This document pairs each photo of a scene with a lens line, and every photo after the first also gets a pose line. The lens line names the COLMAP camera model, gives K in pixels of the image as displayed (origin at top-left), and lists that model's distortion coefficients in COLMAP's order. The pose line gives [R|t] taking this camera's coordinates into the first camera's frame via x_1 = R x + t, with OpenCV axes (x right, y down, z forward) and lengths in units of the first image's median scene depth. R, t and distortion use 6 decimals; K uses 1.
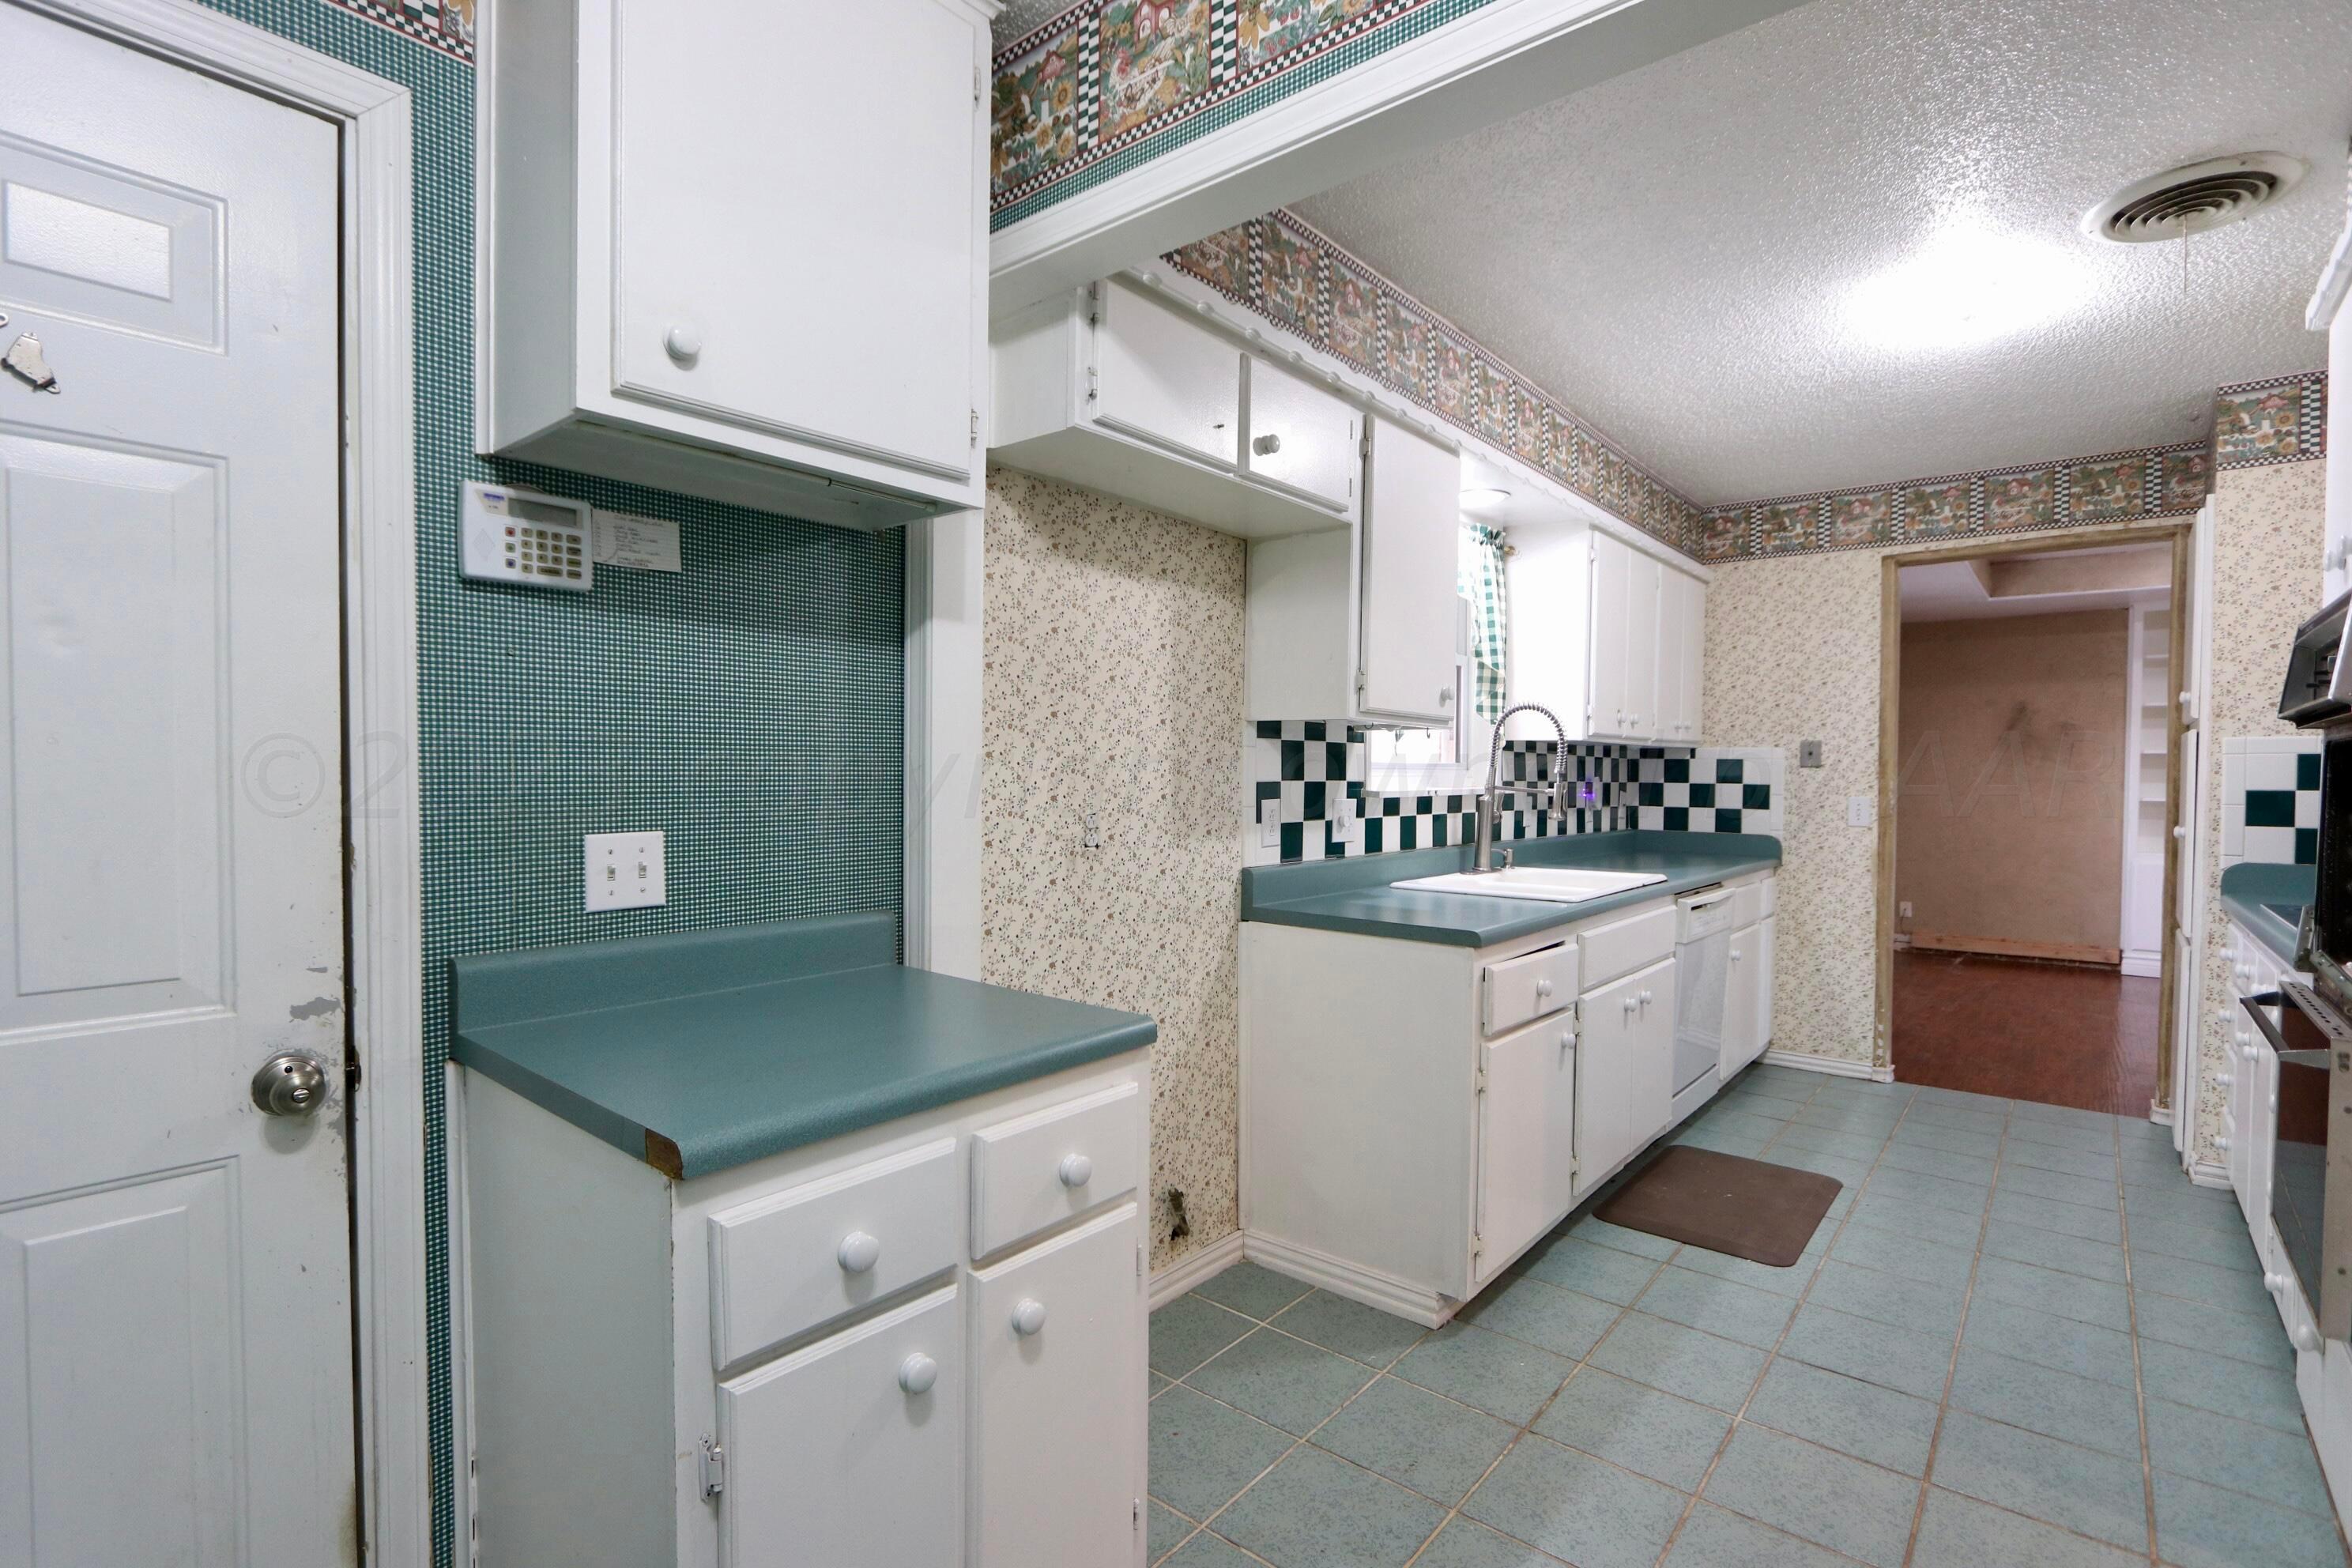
lens RADIAL K [[1097.3, 0, 1174.4], [0, 1097.3, 791.3], [0, 0, 1]] dist [-0.020236, 0.002067]
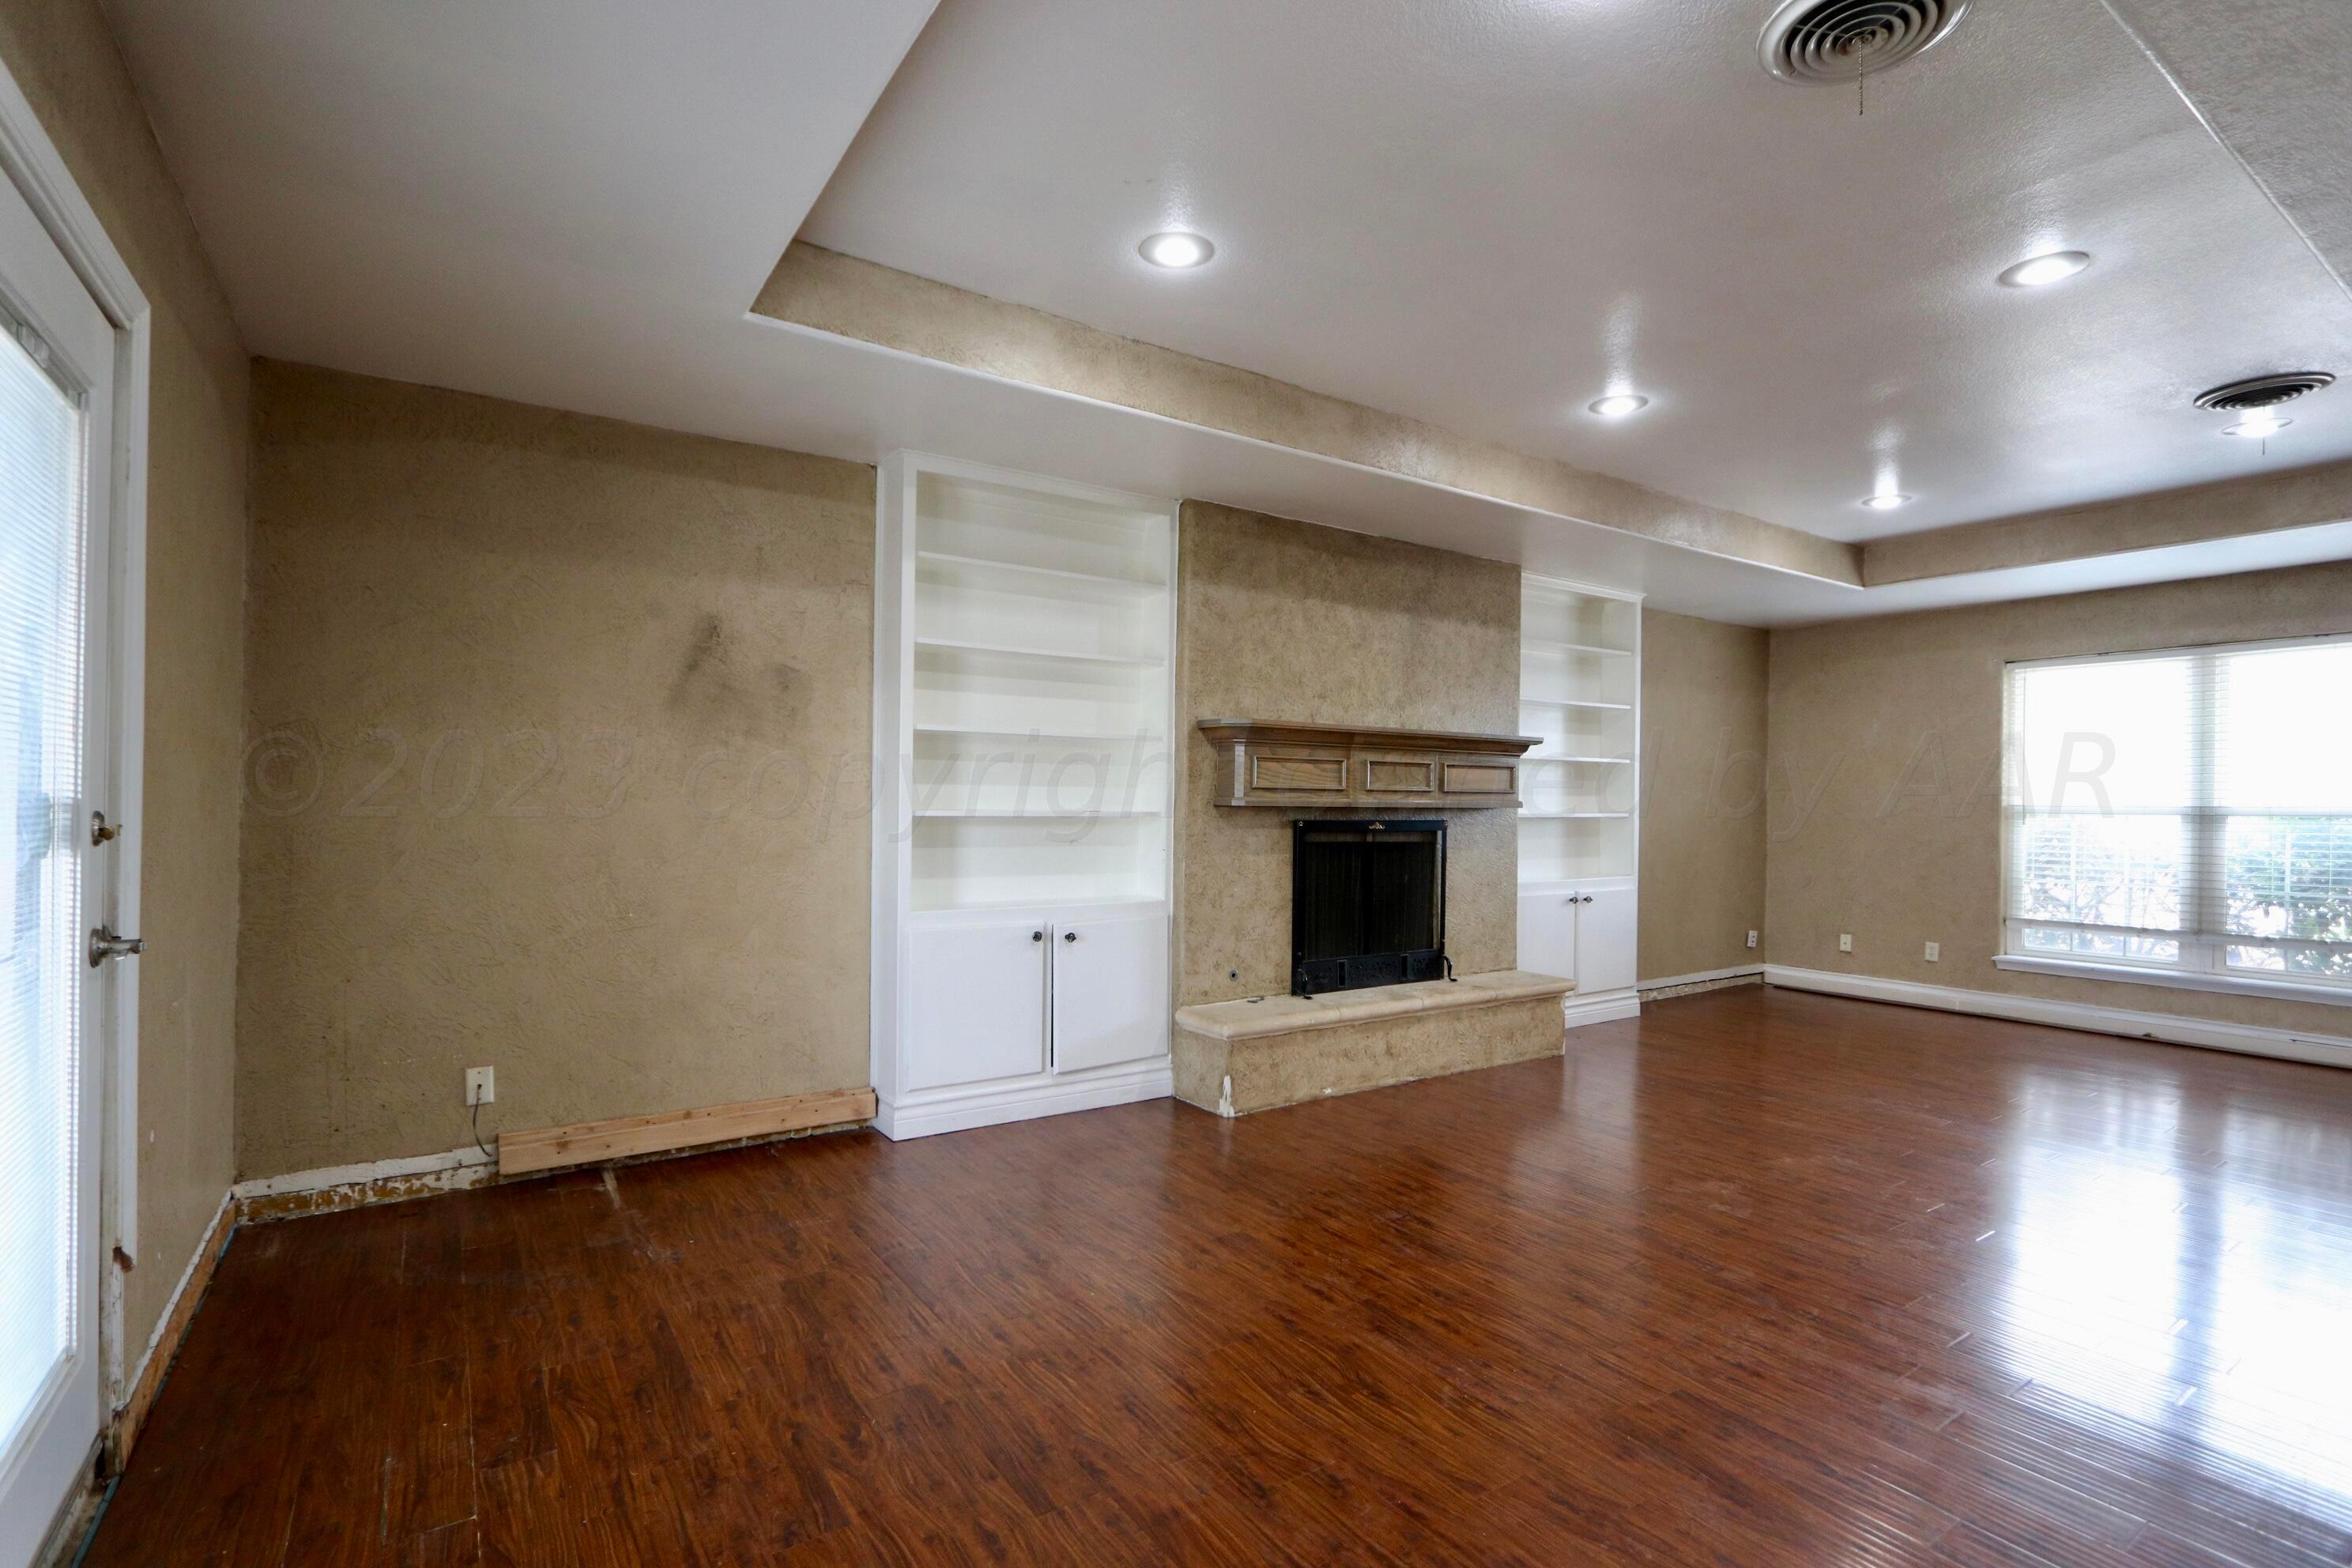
lens RADIAL K [[1097.3, 0, 1162.7], [0, 1097.3, 799.8], [0, 0, 1]] dist [-0.020236, 0.002067]
pose [[0.273563, -0.005624, 0.961838, 0.158903], [0.008868, 0.999955, 0.003324, 0.000045], [-0.961813, 0.007620, 0.273600, 0.292444]]
